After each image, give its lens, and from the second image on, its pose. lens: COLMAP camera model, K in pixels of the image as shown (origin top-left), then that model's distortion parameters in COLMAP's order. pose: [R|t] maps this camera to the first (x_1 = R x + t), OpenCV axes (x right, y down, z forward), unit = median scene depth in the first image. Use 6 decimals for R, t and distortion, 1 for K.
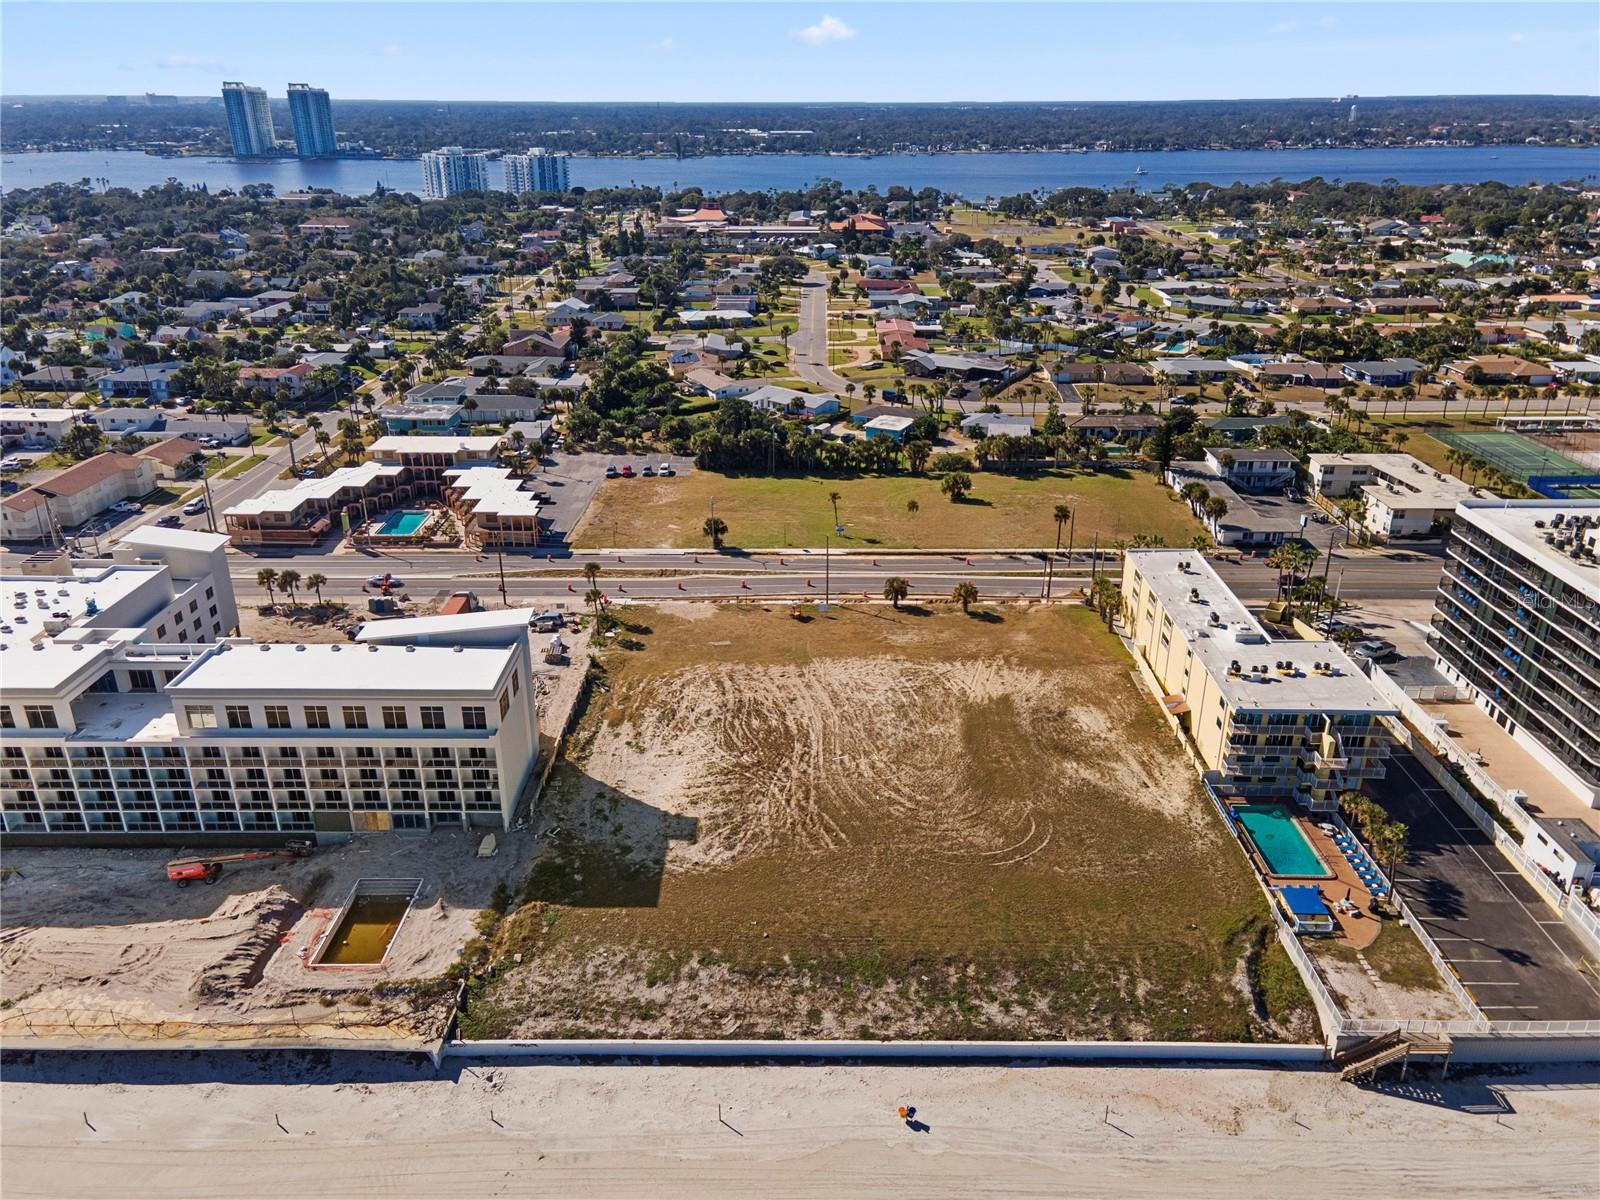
lens RADIAL K [[1171.6, 0, 793.8], [0, 1171.6, 596.7], [0, 0, 1]] dist [-0.003707, 0.085057]
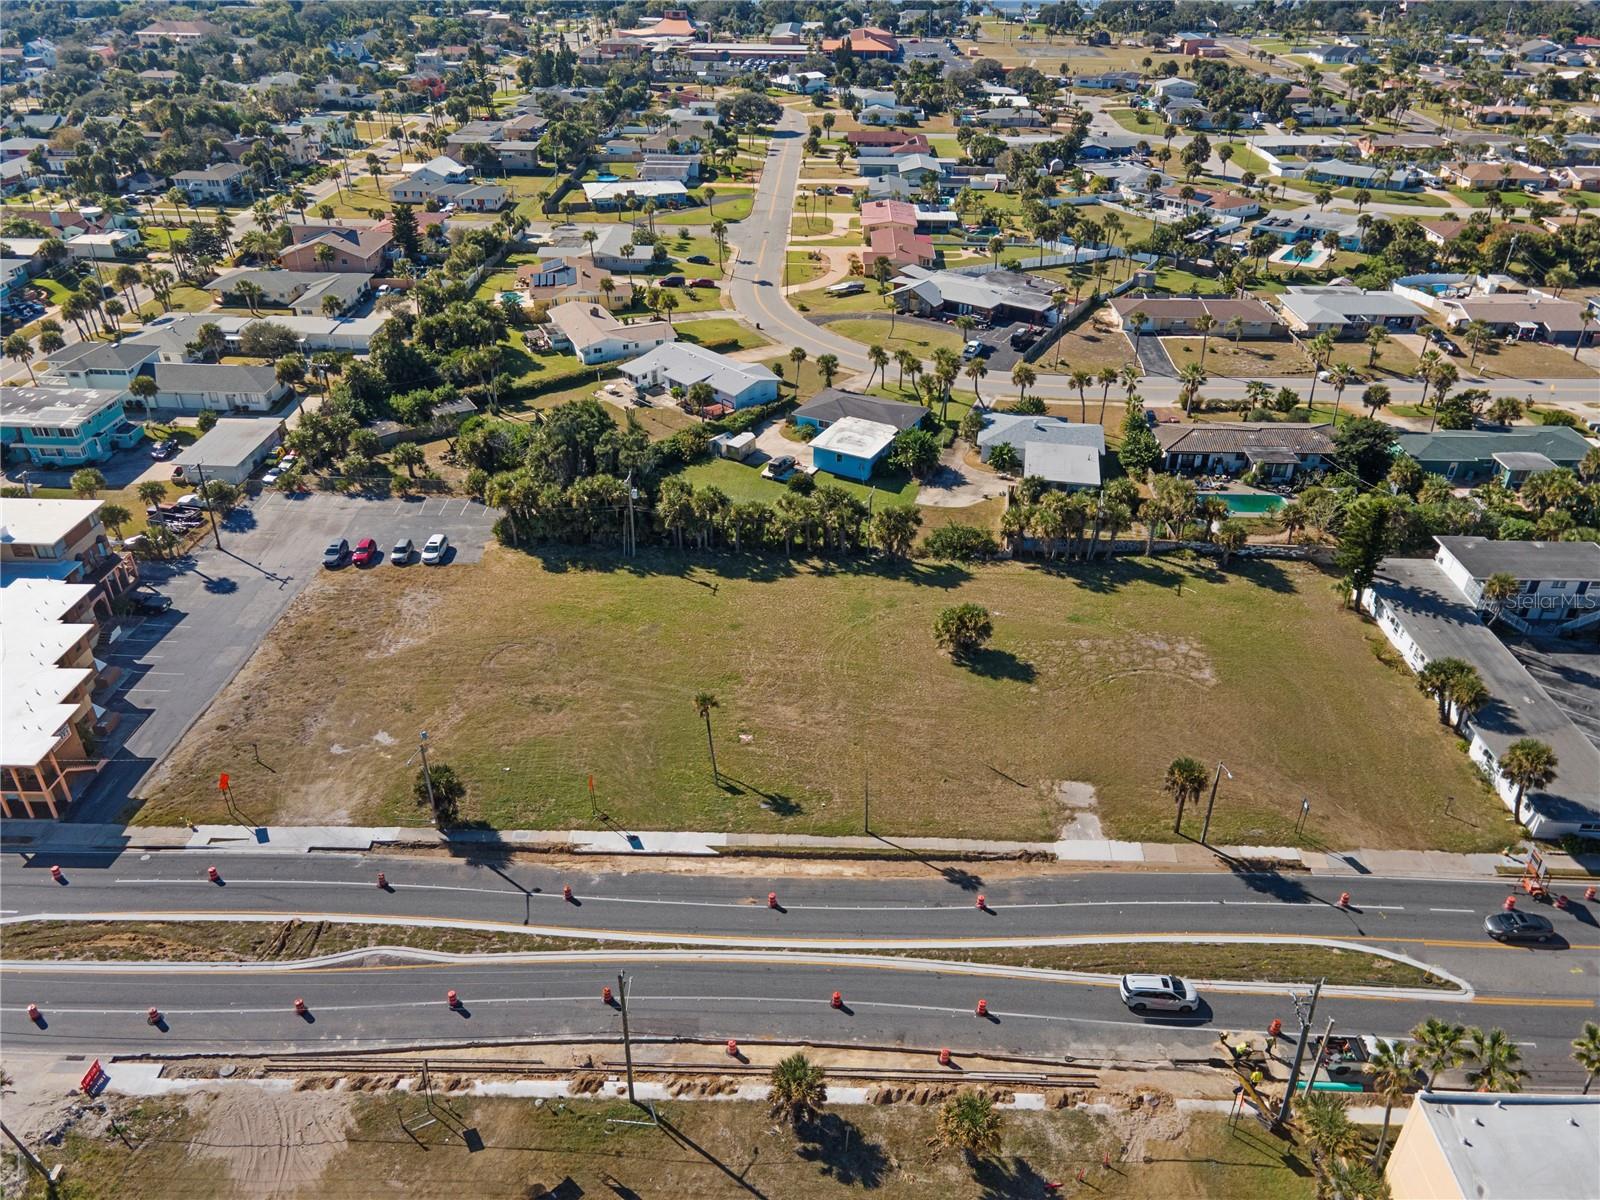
lens RADIAL K [[1162.6, 0, 793.5], [0, 1162.6, 597.5], [0, 0, 1]] dist [0.024212, 0.038889]
pose [[0.999856, 0.014515, -0.008782, 0.060152], [-0.013101, 0.989508, 0.143882, -0.159400], [0.010779, -0.143746, 0.989556, 0.434864]]
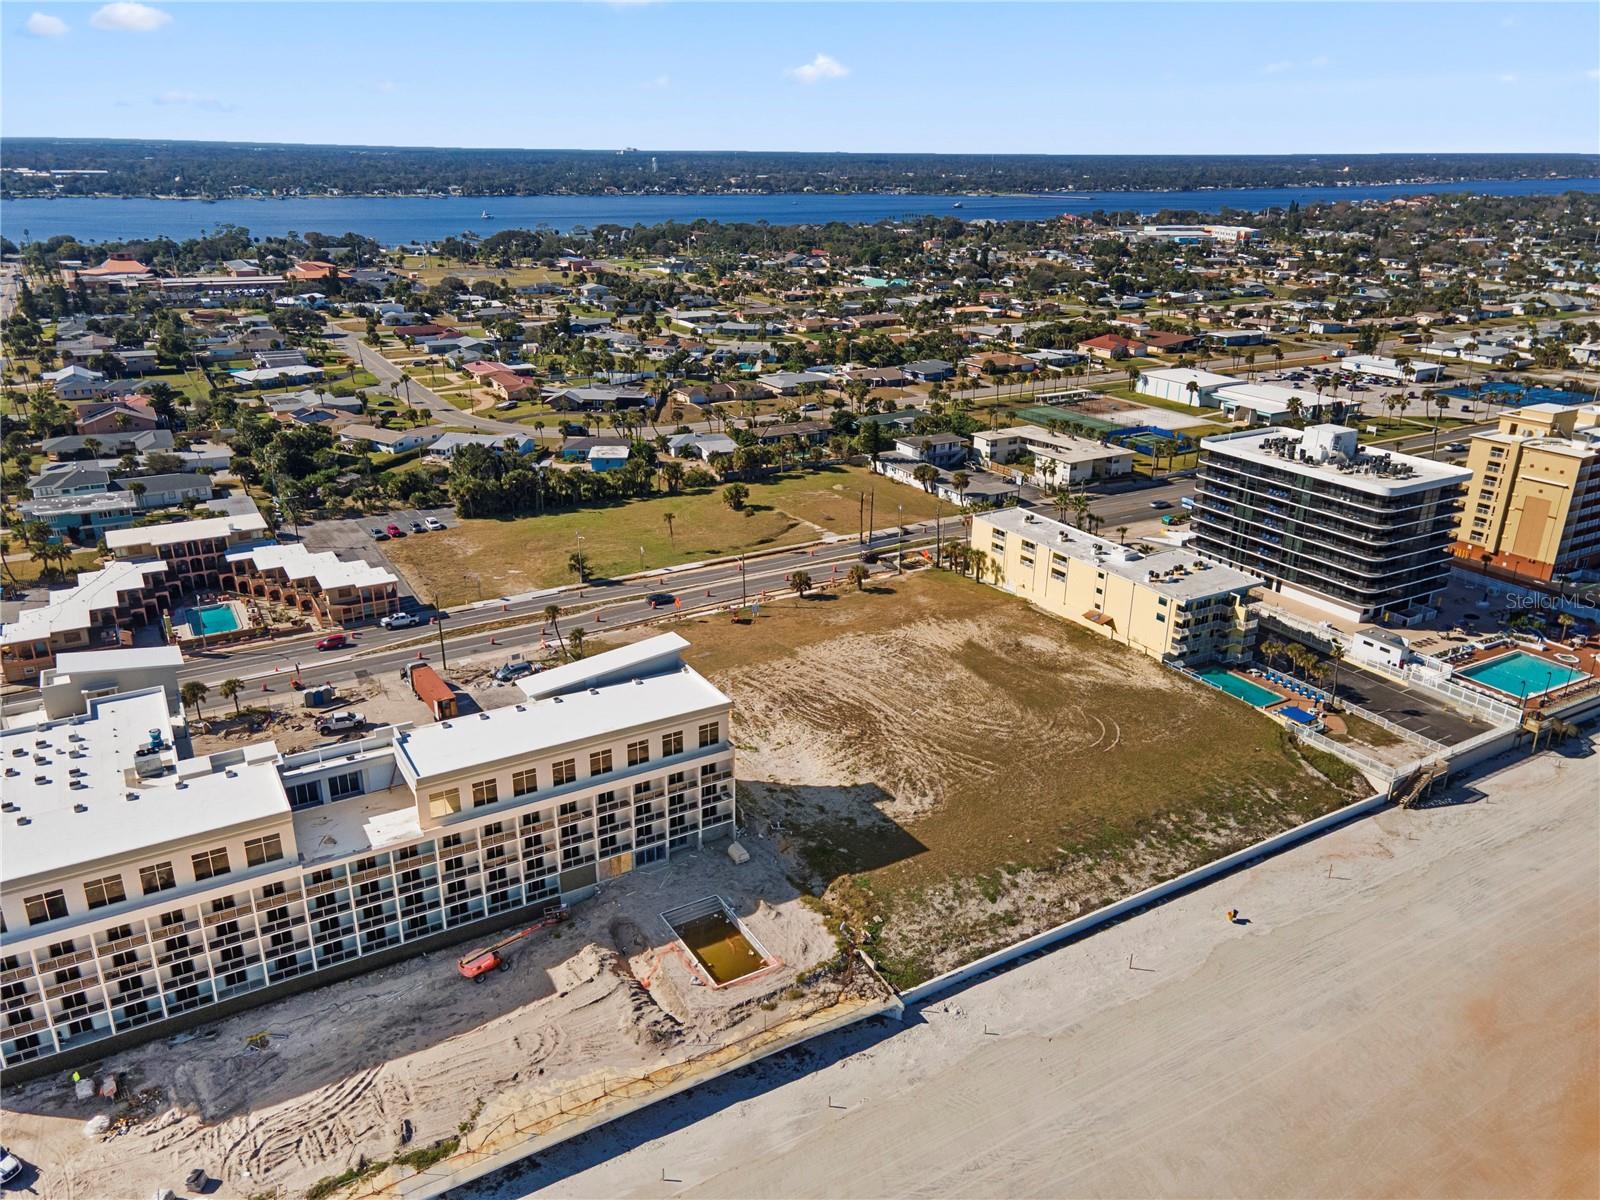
lens RADIAL K [[1162.6, 0, 793.5], [0, 1162.6, 597.5], [0, 0, 1]] dist [0.024212, 0.038889]
pose [[0.854961, -0.178155, 0.487137, -0.319455], [0.193589, 0.980899, 0.018971, -0.009855], [-0.481212, 0.078085, 0.873120, 0.024668]]
